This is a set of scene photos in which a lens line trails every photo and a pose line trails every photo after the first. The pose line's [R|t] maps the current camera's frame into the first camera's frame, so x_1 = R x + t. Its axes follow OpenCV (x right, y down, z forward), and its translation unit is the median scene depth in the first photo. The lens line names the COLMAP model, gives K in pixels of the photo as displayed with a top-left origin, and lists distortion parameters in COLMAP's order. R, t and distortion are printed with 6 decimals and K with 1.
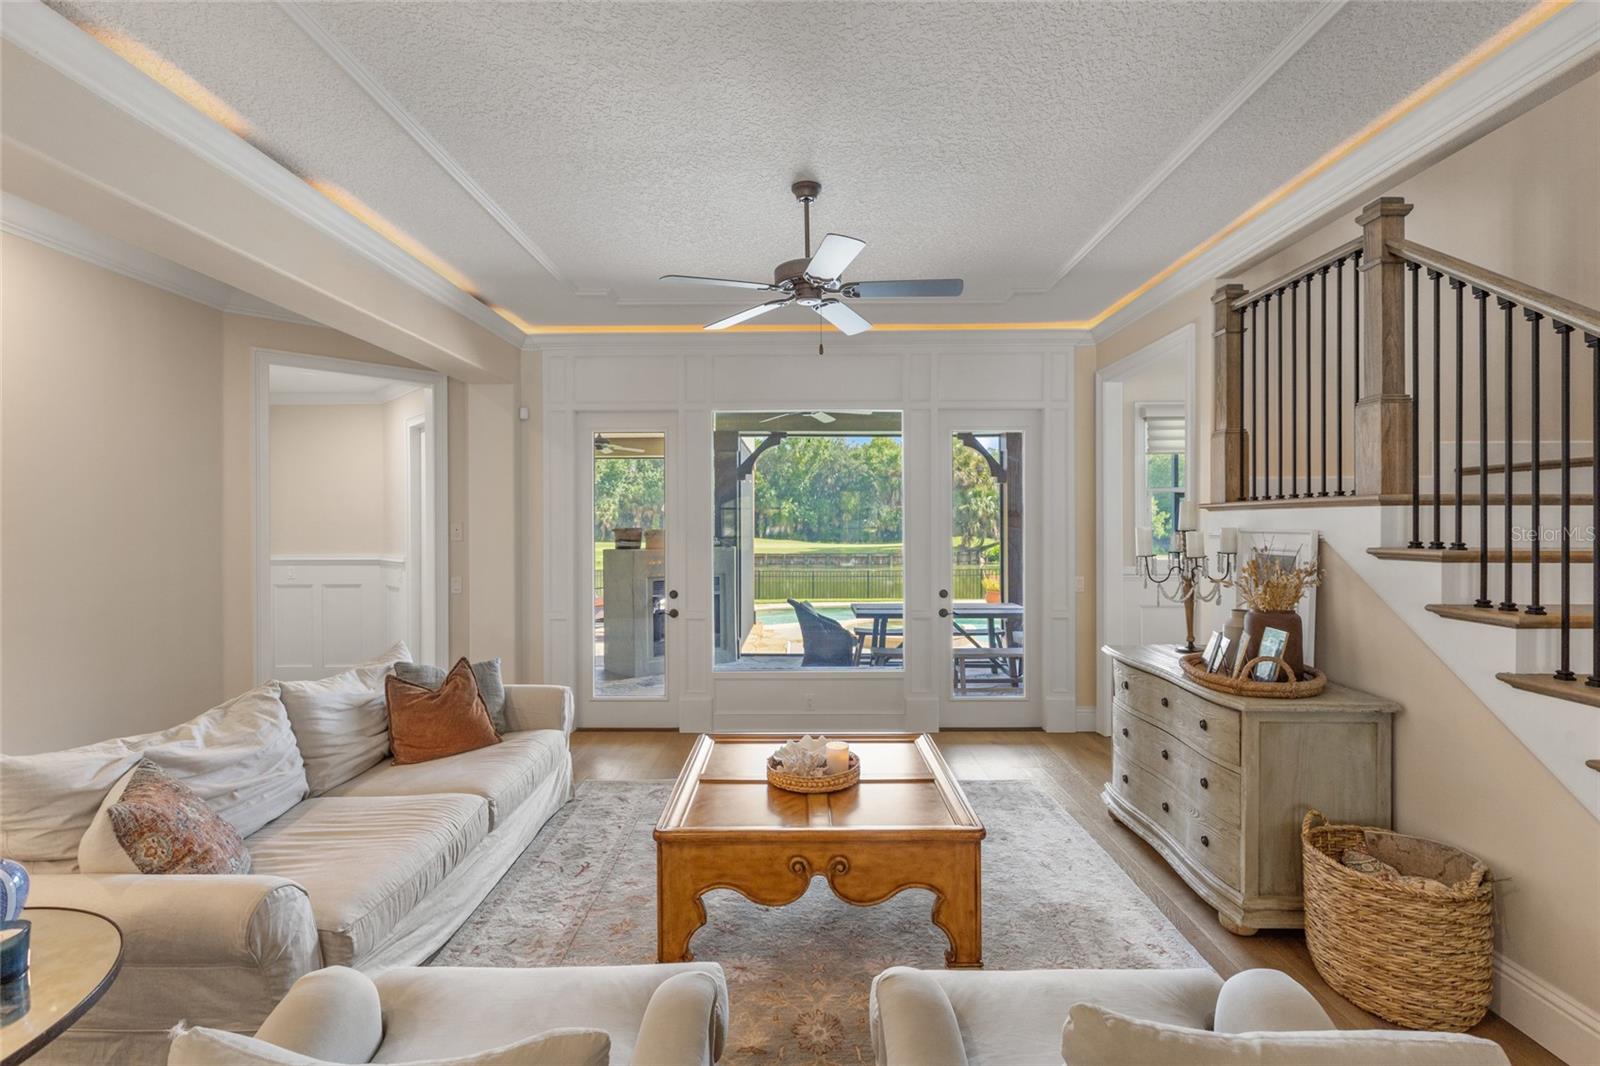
lens RADIAL K [[724.1, 0, 807.8], [0, 724.1, 525.2], [0, 0, 1]] dist [0.003084, 0.000471]
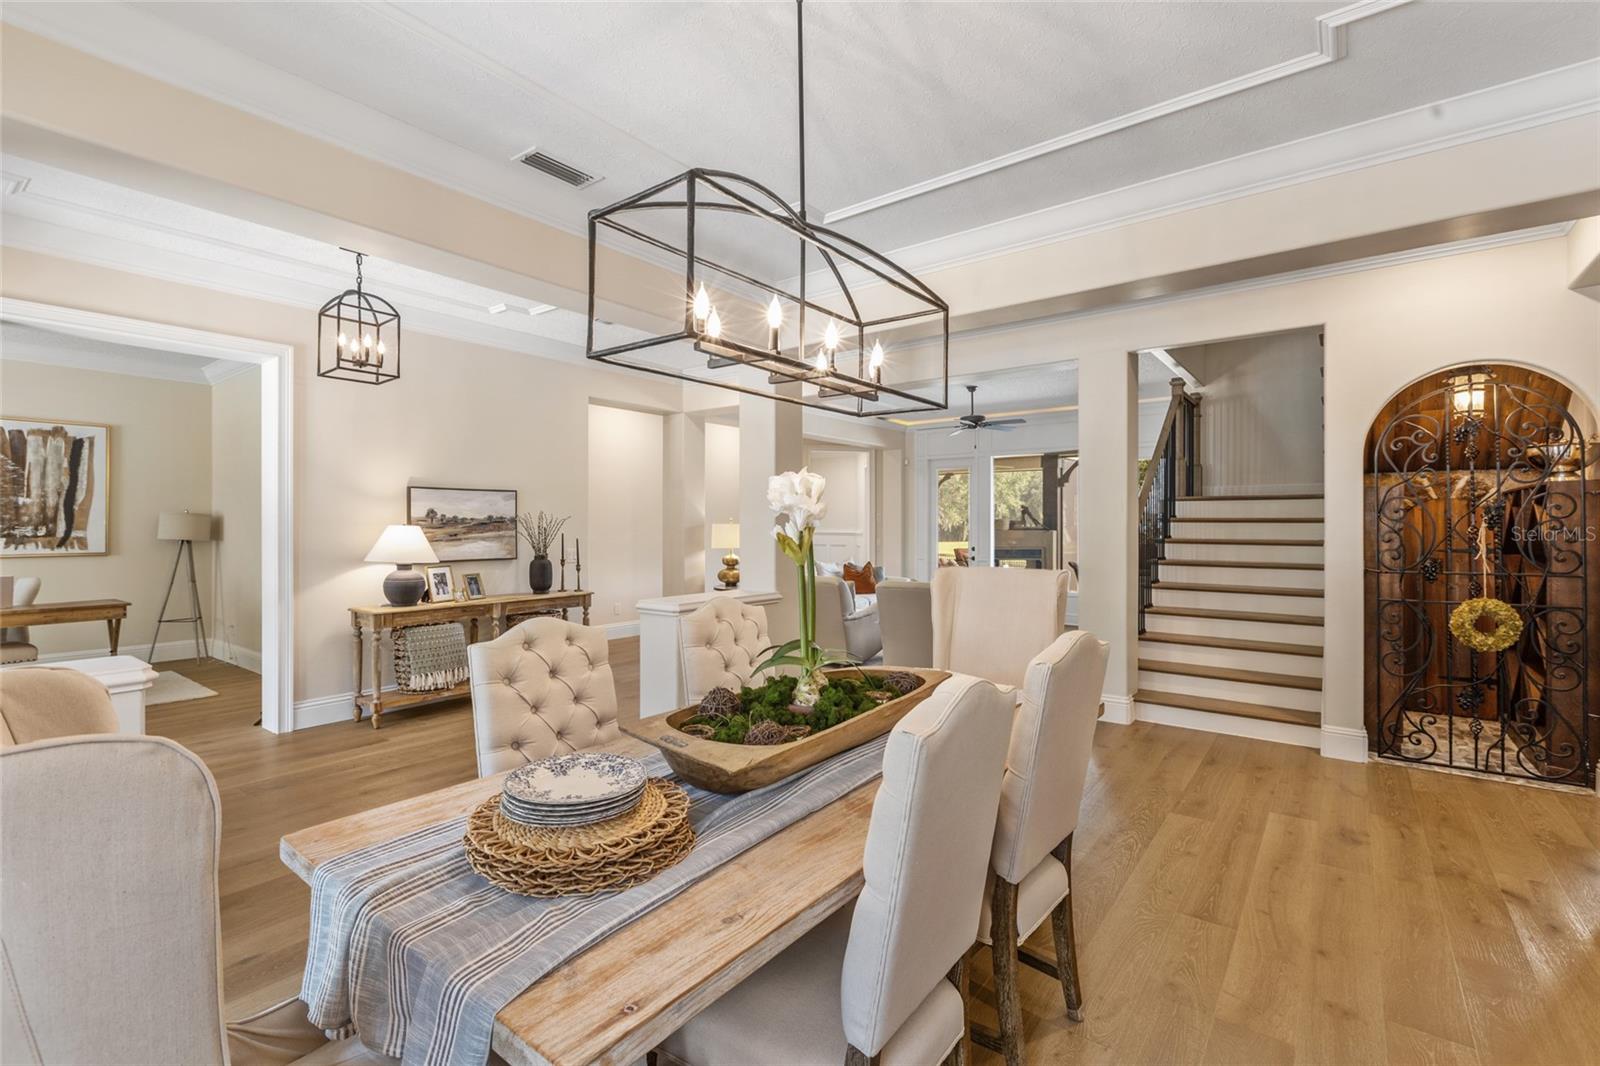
lens RADIAL K [[724.1, 0, 799.6], [0, 724.1, 528.1], [0, 0, 1]] dist [0.003084, 0.000471]
pose [[0.799708, 0.004246, -0.600374, 0.642423], [-0.001587, 0.999986, 0.004958, 0.030406], [0.600387, -0.003012, 0.799704, -0.900657]]
